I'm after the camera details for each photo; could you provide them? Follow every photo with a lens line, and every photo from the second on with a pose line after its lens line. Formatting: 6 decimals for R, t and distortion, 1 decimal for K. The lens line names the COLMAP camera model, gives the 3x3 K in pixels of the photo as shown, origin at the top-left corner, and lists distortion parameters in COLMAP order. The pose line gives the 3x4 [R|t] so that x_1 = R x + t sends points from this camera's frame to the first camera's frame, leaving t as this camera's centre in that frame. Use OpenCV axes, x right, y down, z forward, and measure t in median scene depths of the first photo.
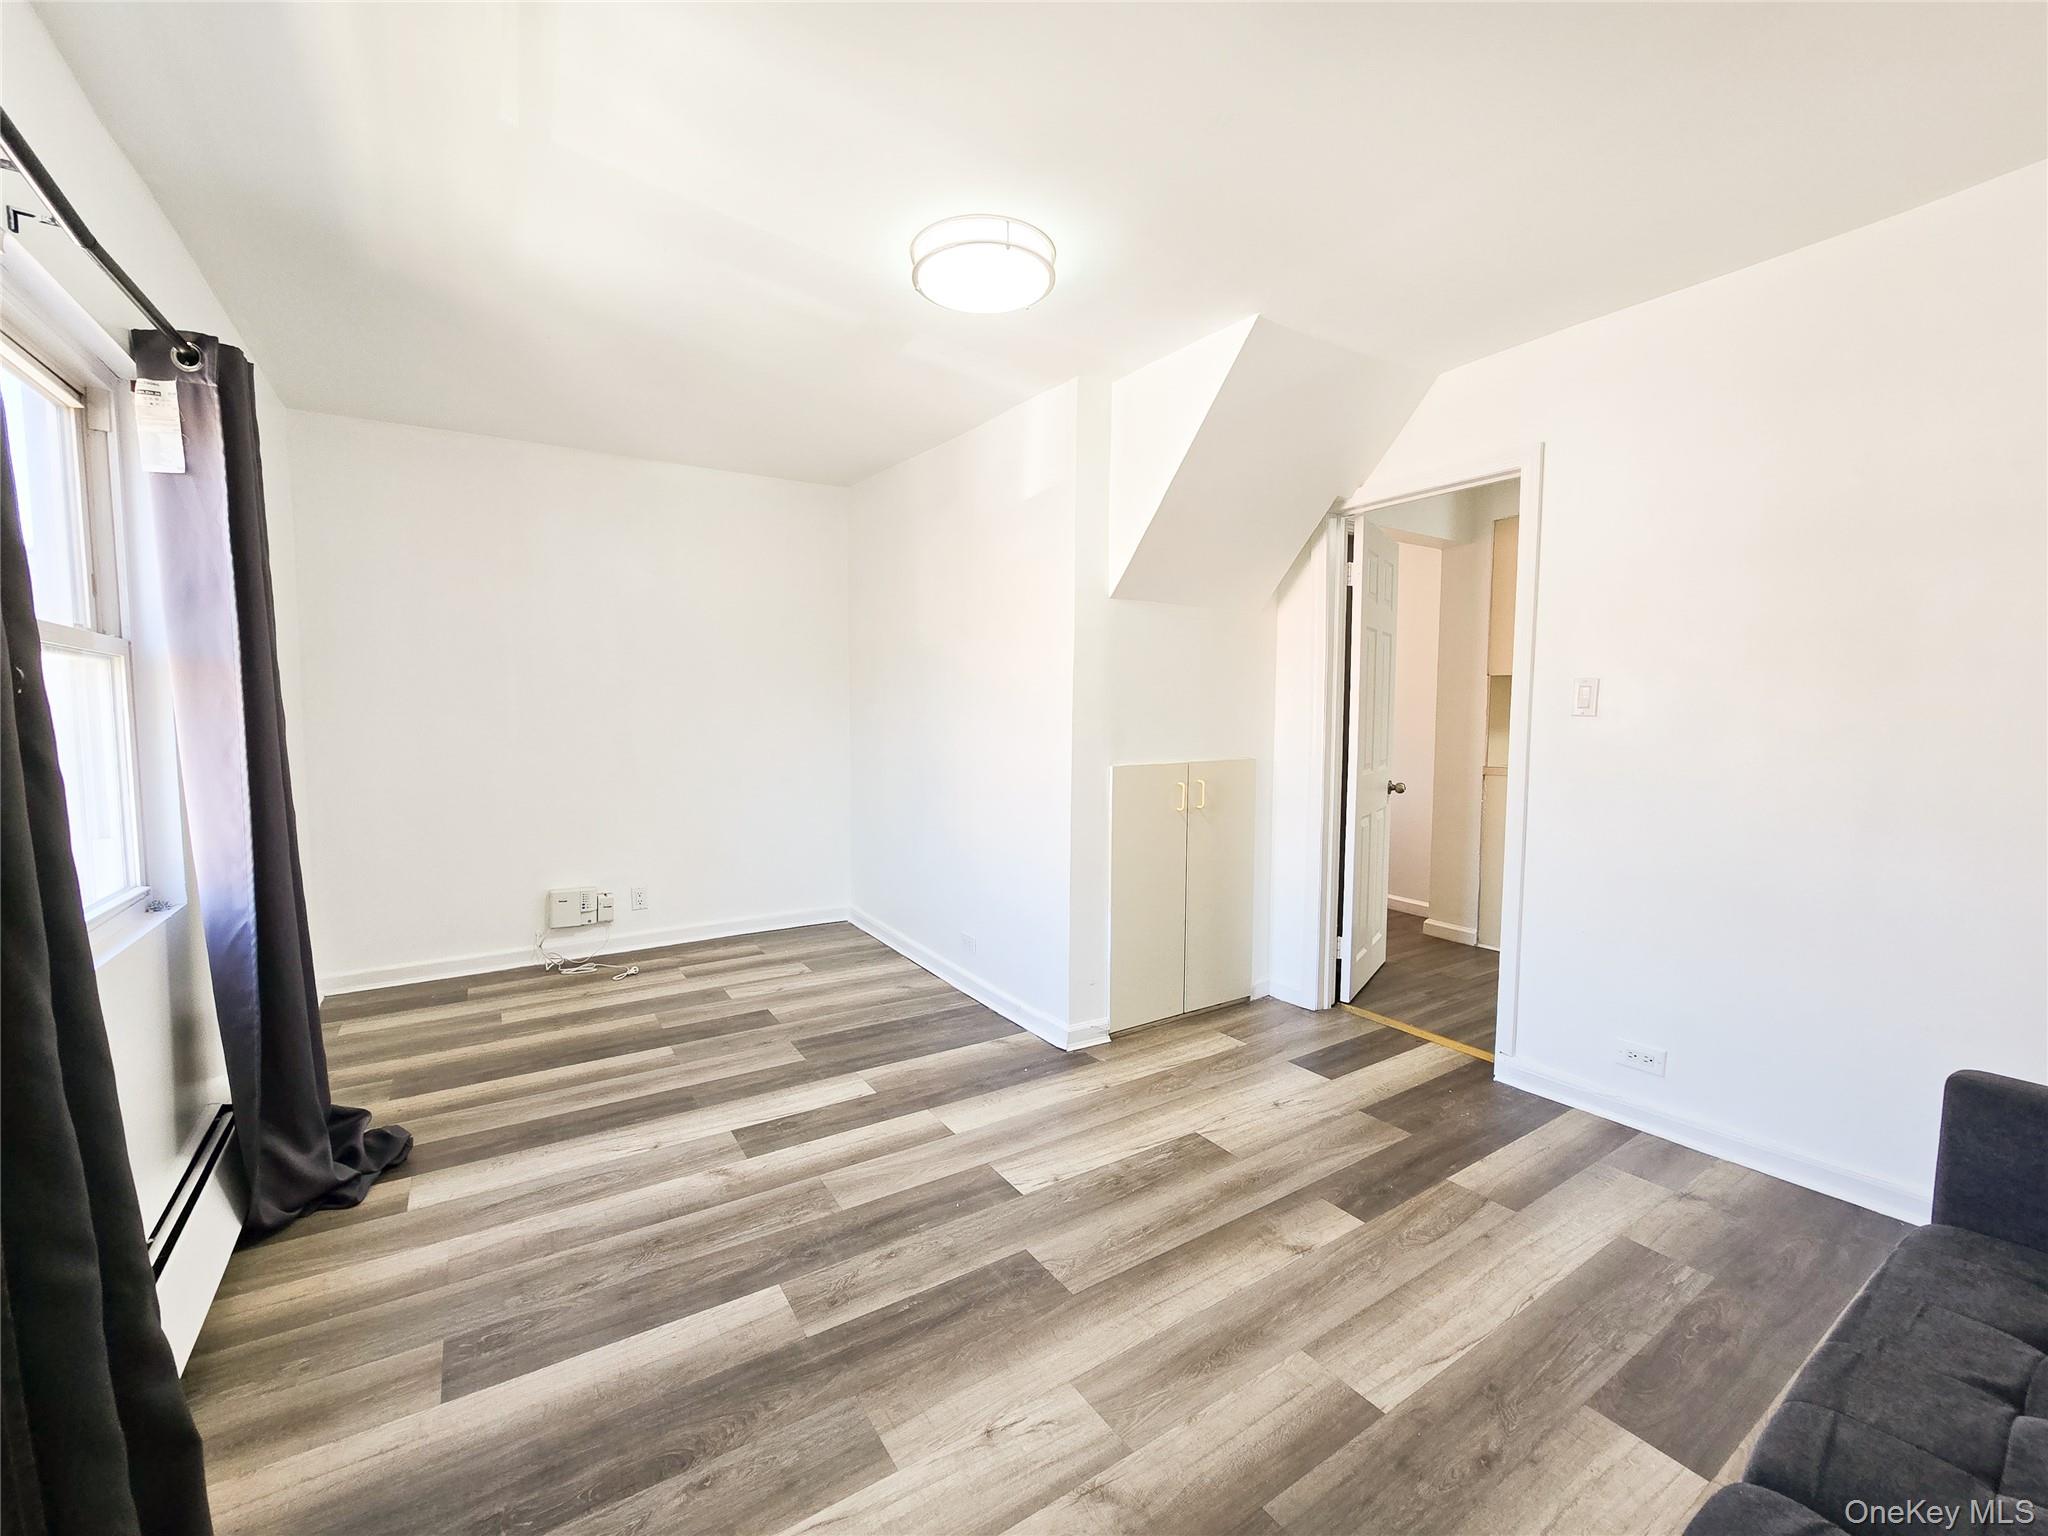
lens RADIAL K [[839.7, 0, 1024.3], [0, 839.7, 767.5], [0, 0, 1]] dist [-0.009782, 0.000305]
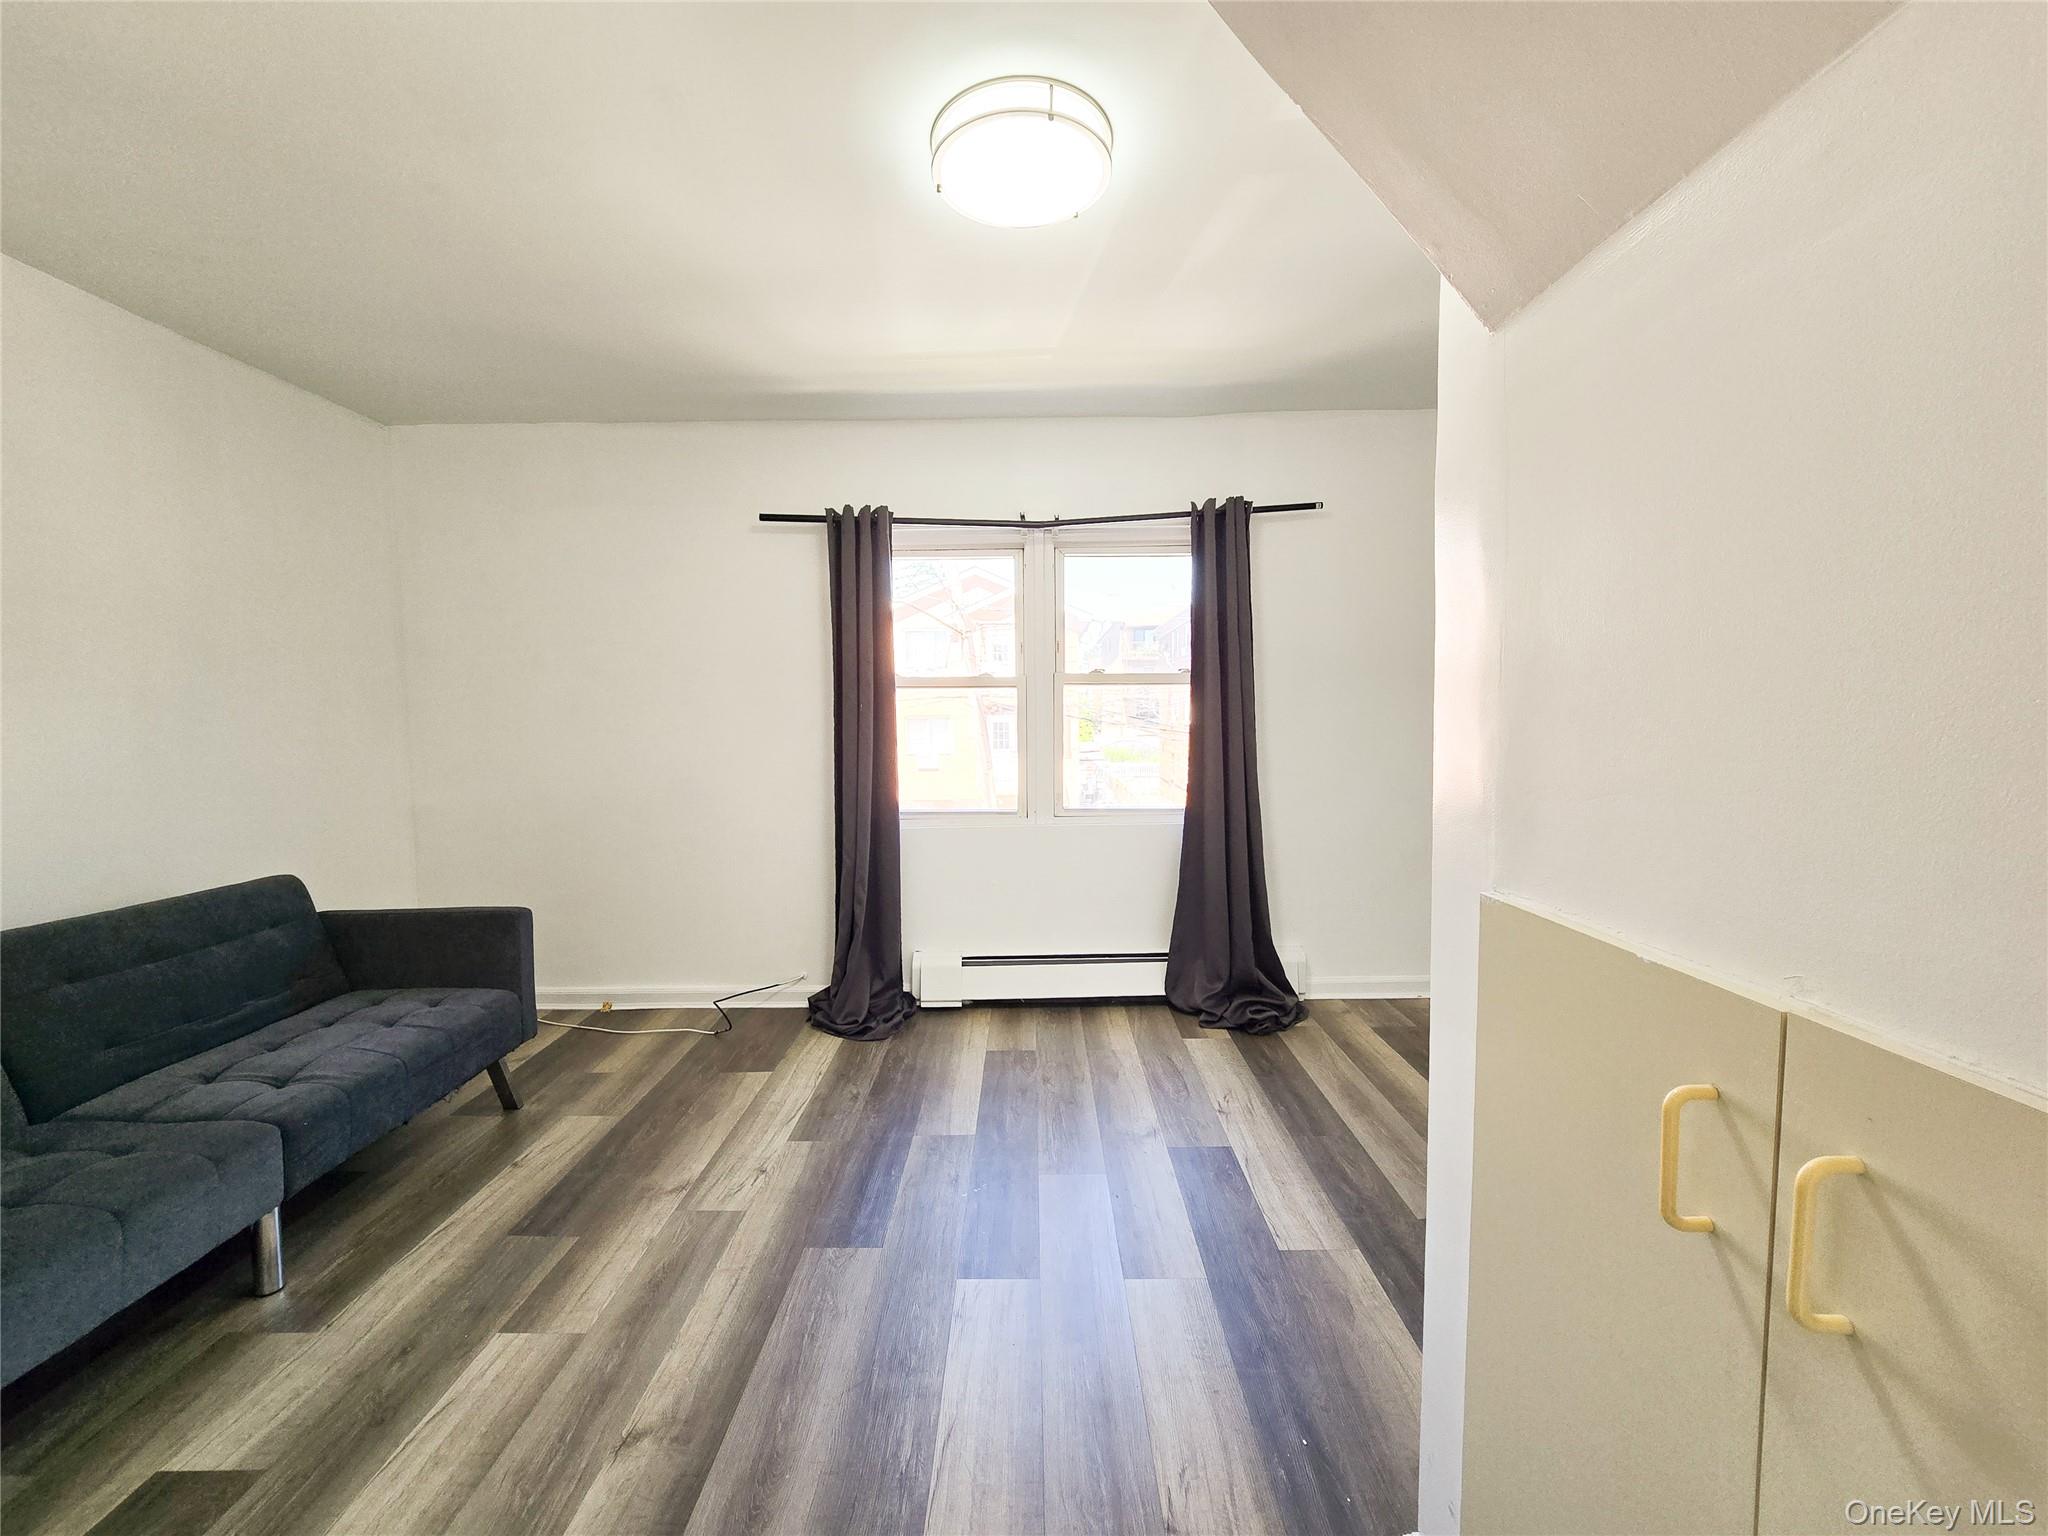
lens RADIAL K [[839.7, 0, 1024.3], [0, 839.7, 759.5], [0, 0, 1]] dist [-0.009782, 0.000305]
pose [[-0.548492, 0.052811, -0.834486, 0.819008], [-0.048067, 0.994362, 0.094522, -0.132857], [0.834773, 0.091956, -0.542861, 1.857678]]
